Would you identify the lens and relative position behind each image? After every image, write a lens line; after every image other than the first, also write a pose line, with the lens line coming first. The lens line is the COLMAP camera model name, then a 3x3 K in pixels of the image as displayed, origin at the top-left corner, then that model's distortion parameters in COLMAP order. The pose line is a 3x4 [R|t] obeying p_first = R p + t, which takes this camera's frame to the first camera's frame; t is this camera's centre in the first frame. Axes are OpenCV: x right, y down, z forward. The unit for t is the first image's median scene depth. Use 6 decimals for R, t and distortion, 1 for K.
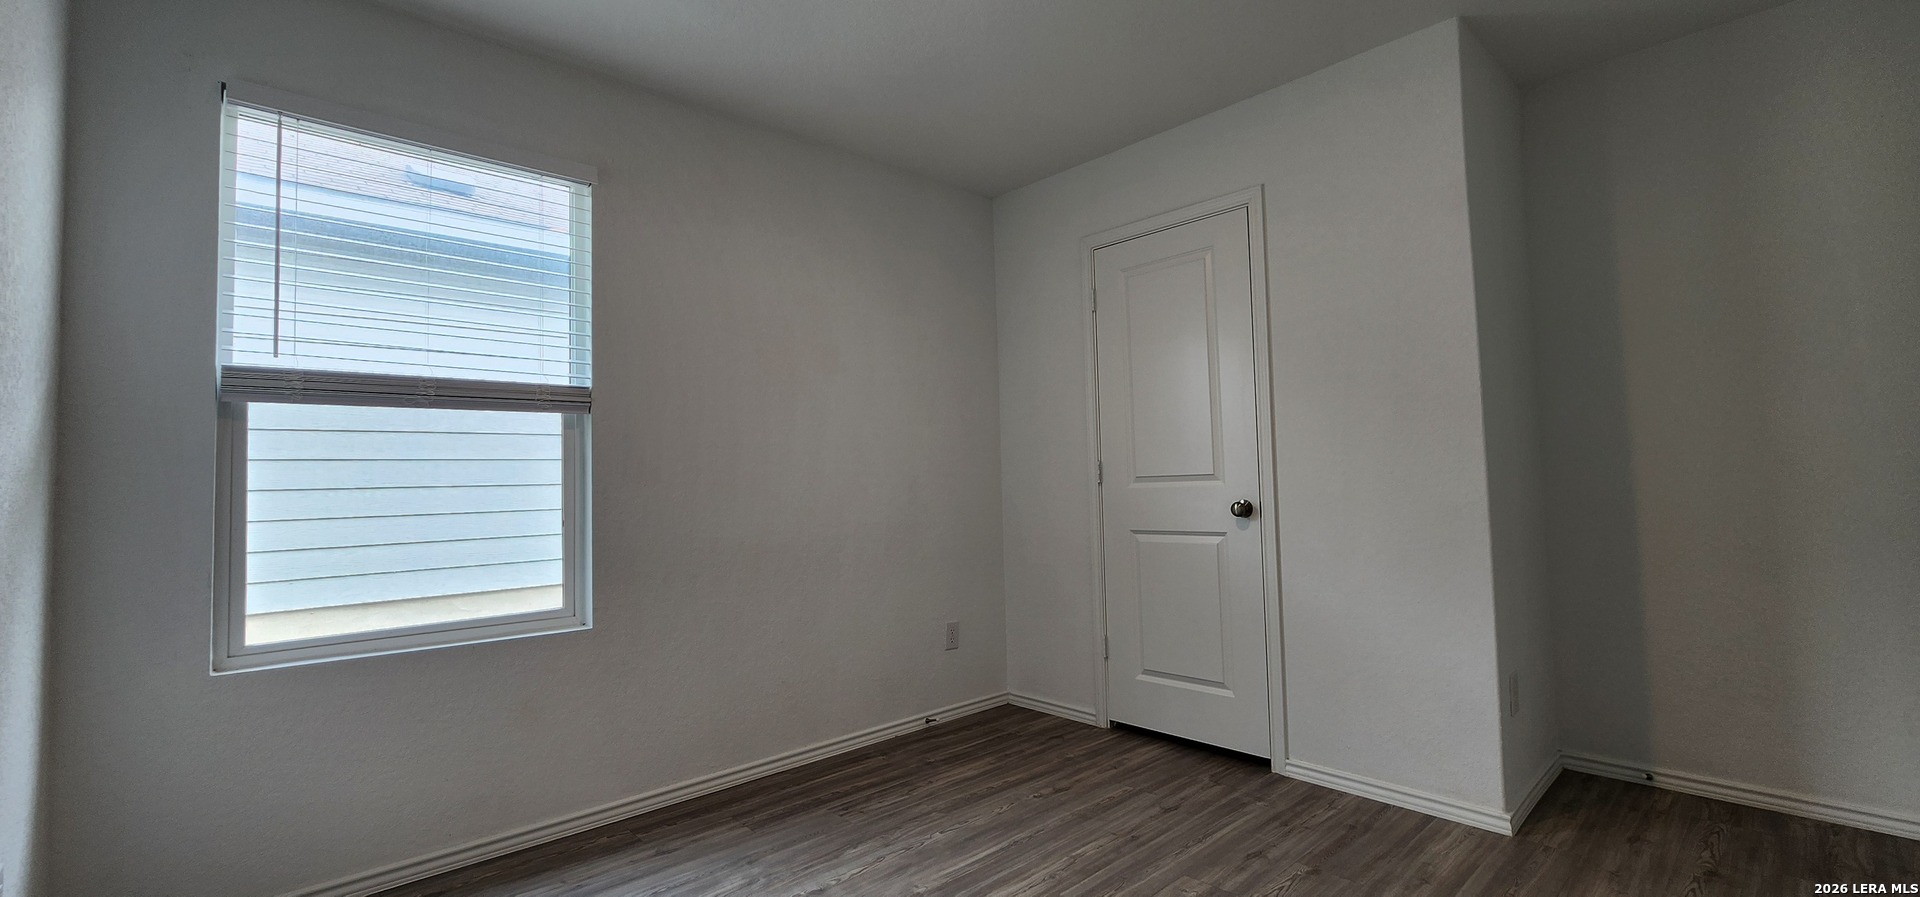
lens RADIAL K [[785.3, 0, 960.6], [0, 785.3, 440.3], [0, 0, 1]] dist [0.037949, 0.000020]
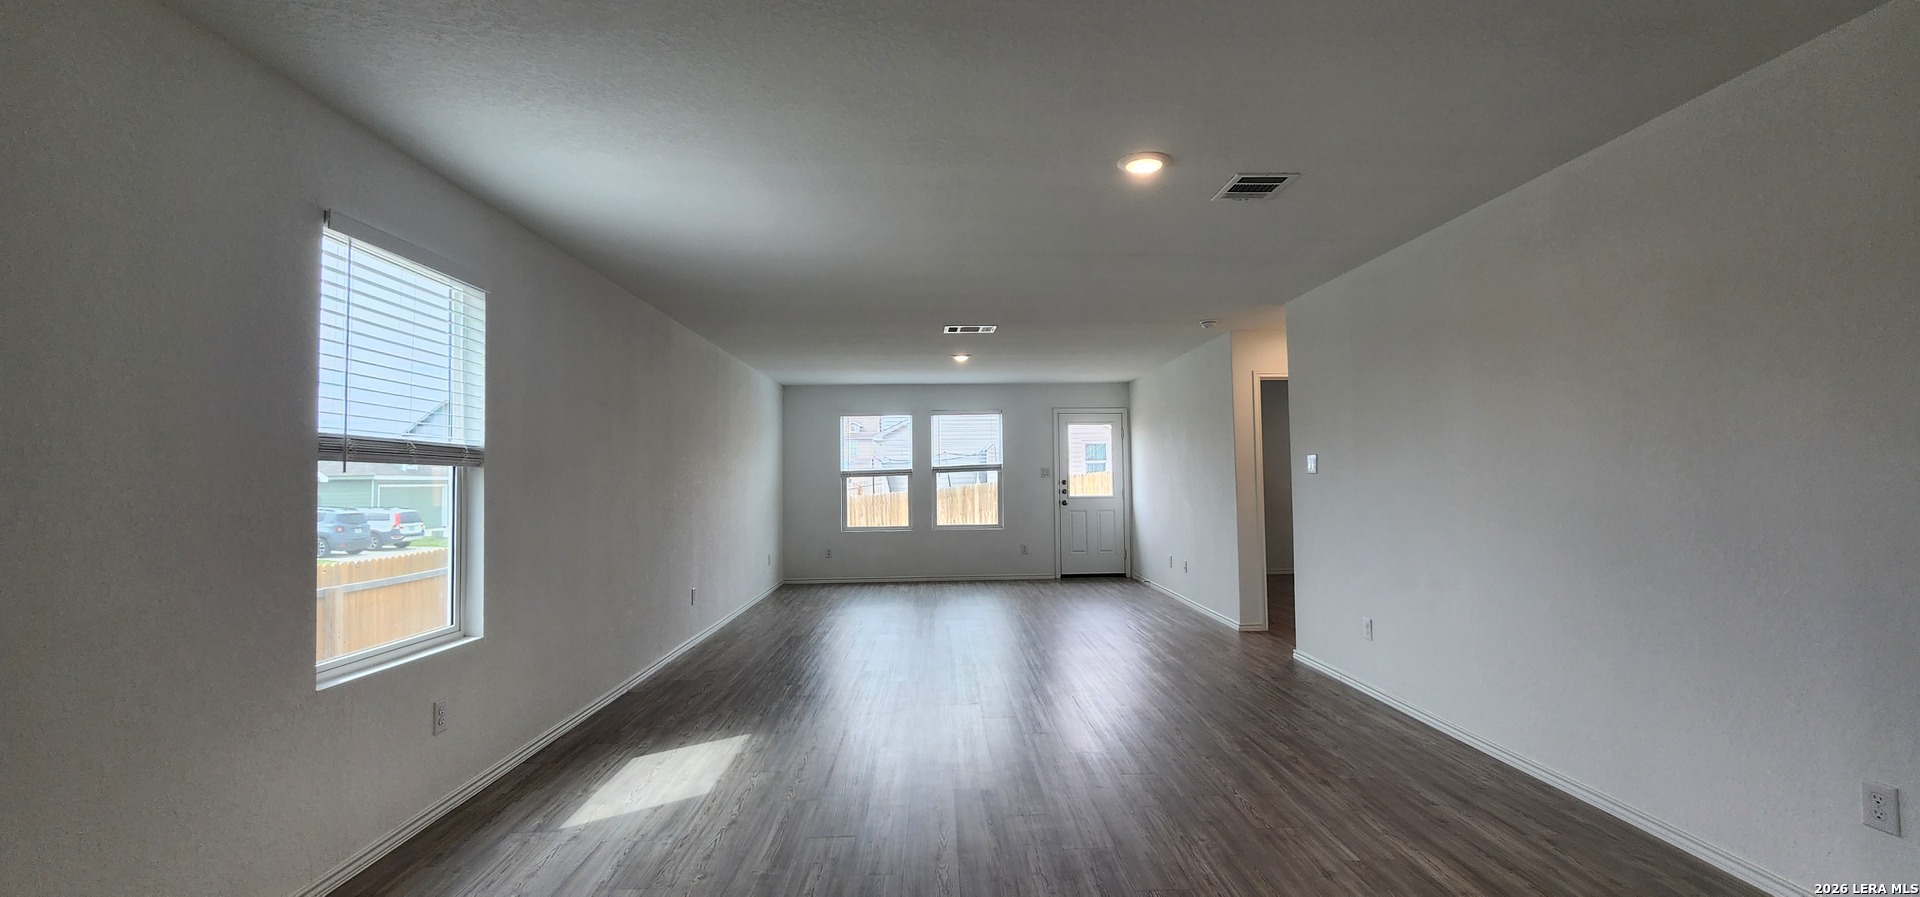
lens RADIAL K [[798.2, 0, 980.8], [0, 798.2, 451.5], [0, 0, 1]] dist [0.017354, 0.000161]
pose [[0.649887, 0.011707, 0.759941, -1.070313], [0.008308, 0.999712, -0.022506, -0.025463], [-0.759986, 0.020940, 0.649602, -0.534776]]
